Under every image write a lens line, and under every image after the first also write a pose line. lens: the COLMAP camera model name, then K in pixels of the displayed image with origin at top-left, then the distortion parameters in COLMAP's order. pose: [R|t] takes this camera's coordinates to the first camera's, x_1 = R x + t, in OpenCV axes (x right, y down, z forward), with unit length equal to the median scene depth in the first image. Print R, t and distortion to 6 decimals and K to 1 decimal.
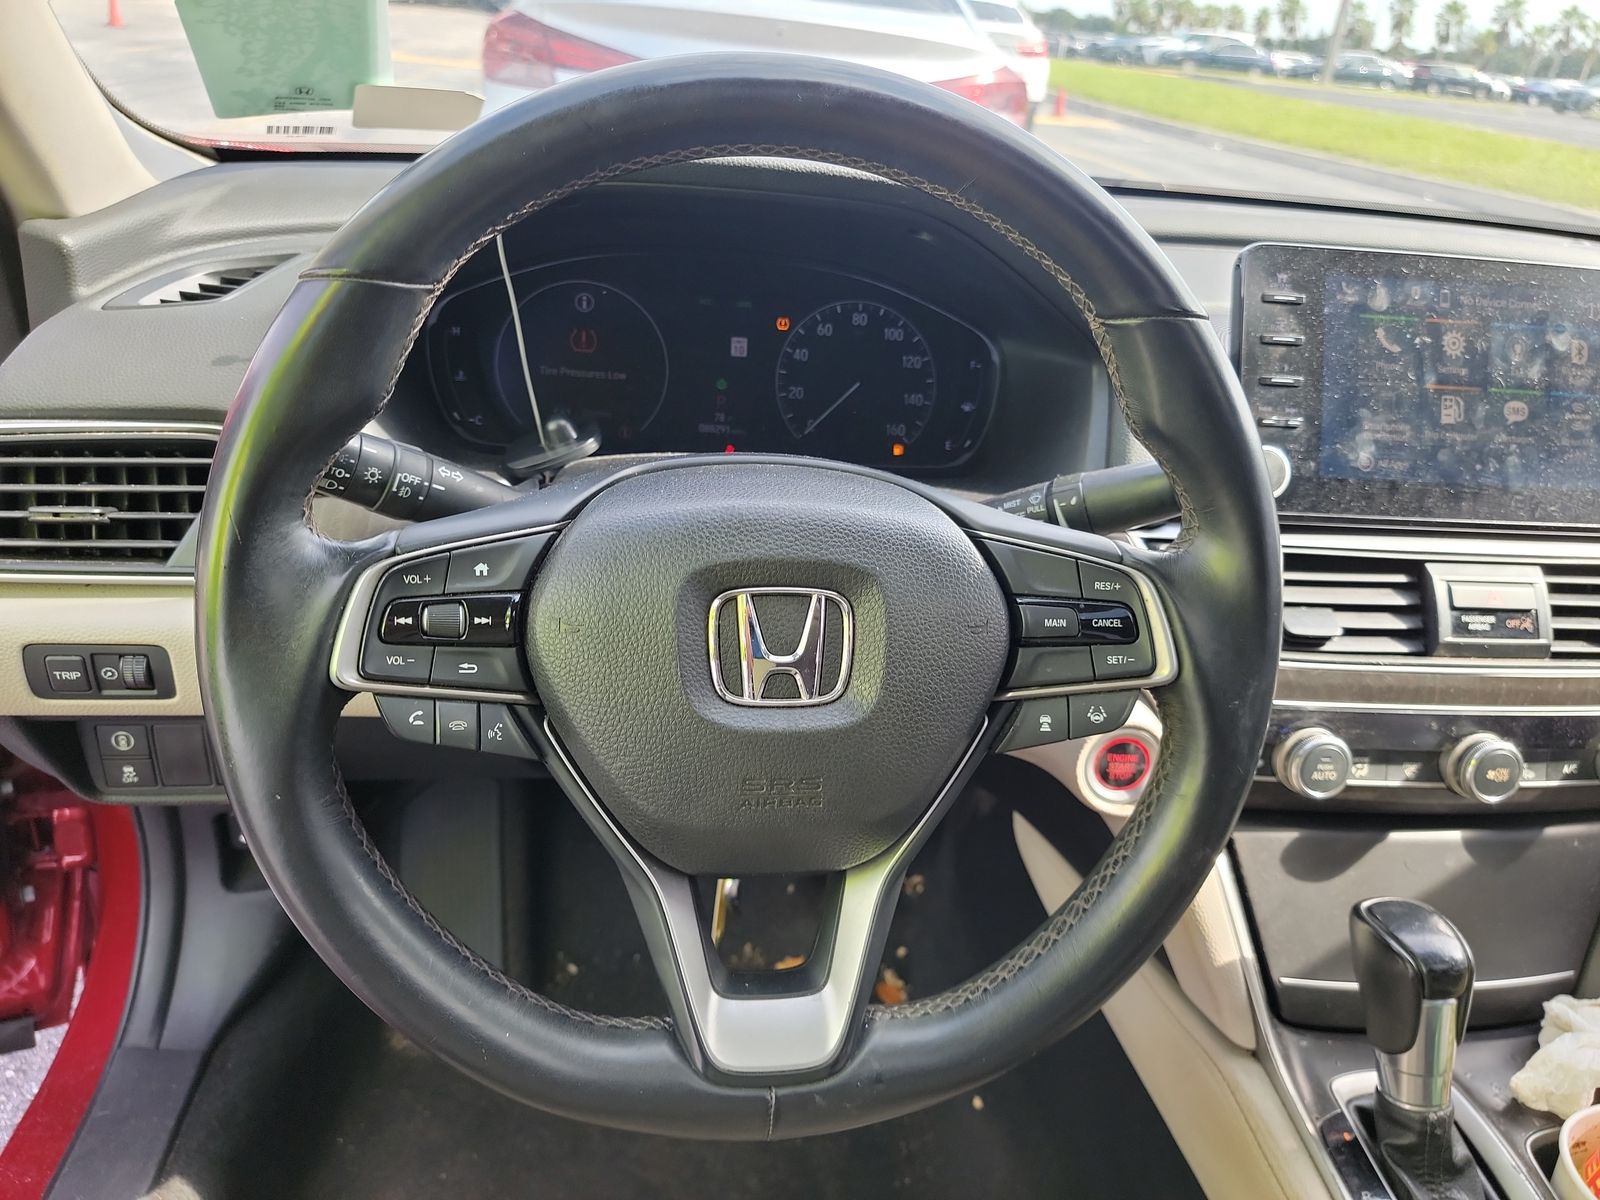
lens RADIAL K [[1115.8, 0, 804.0], [0, 1115.8, 606.4], [0, 0, 1]] dist [0.002918, -0.022407]
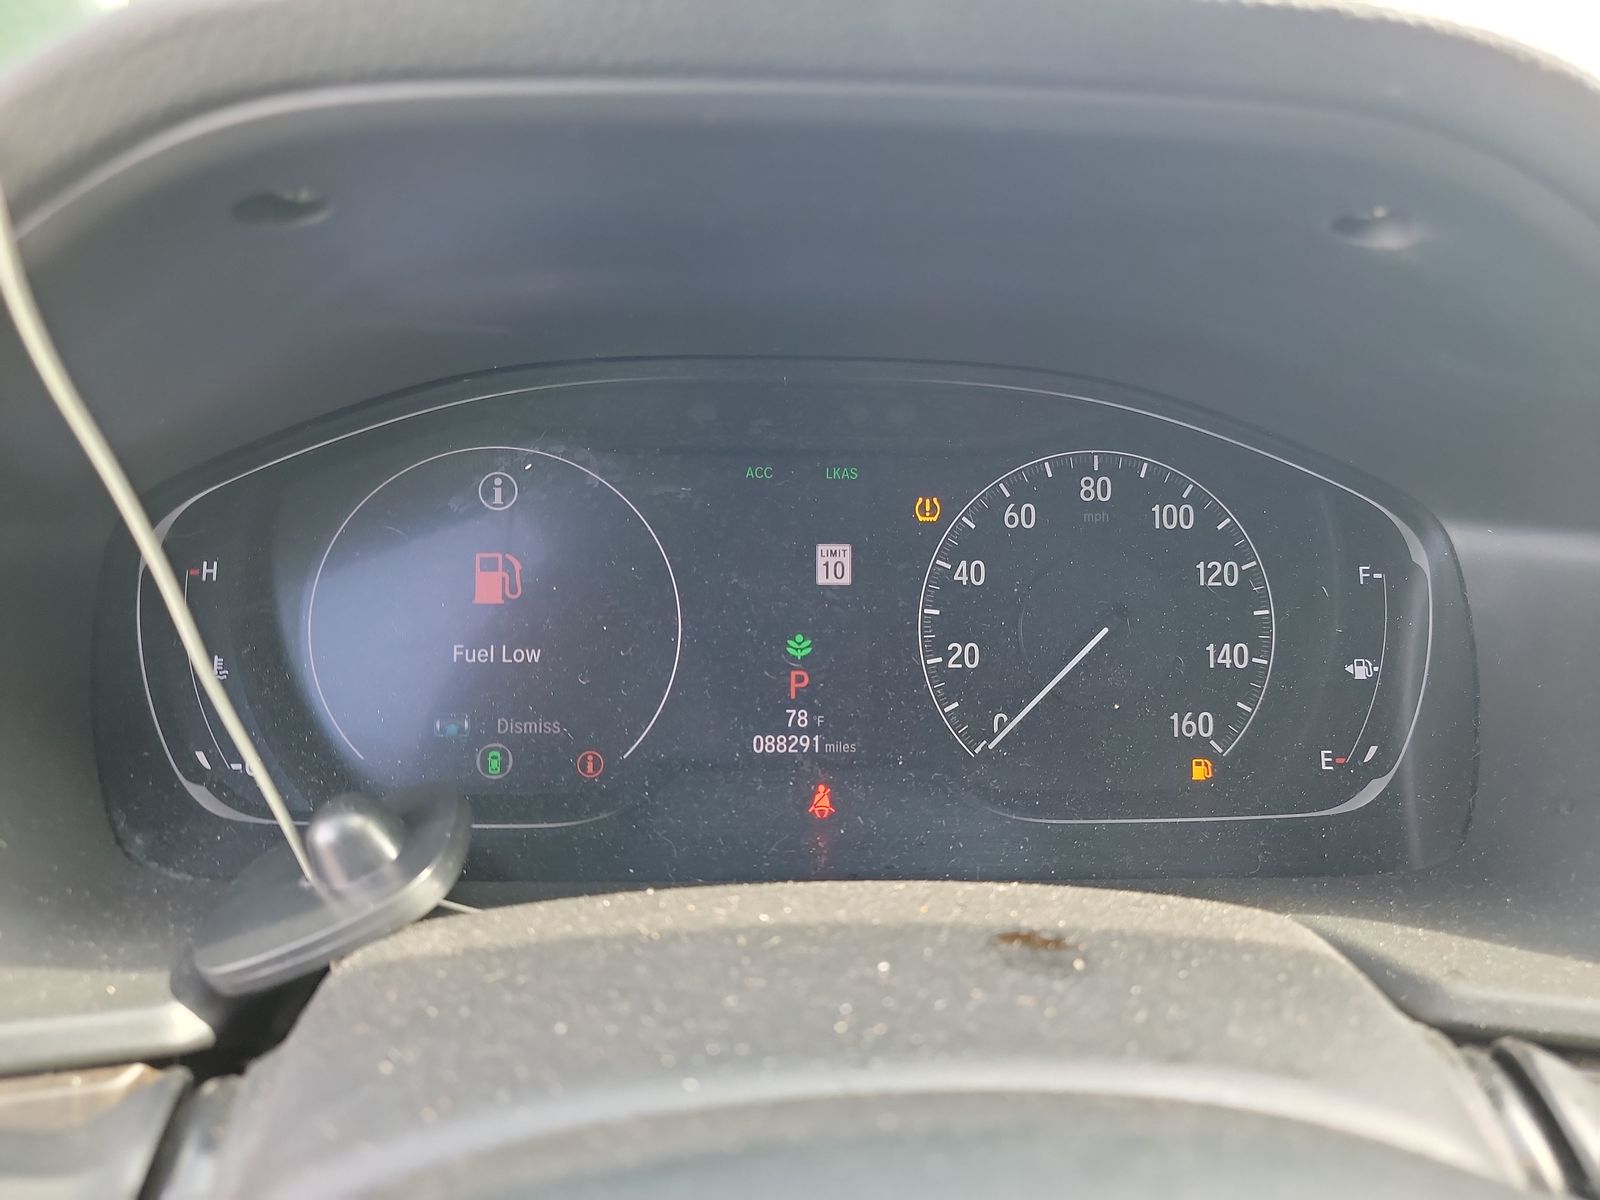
lens RADIAL K [[1115.8, 0, 796.6], [0, 1115.8, 599.2], [0, 0, 1]] dist [0.002918, -0.022407]
pose [[0.993761, -0.050164, -0.099613, -0.028241], [0.035127, 0.988461, -0.147346, -0.150687], [0.105855, 0.142928, 0.984056, 0.547395]]
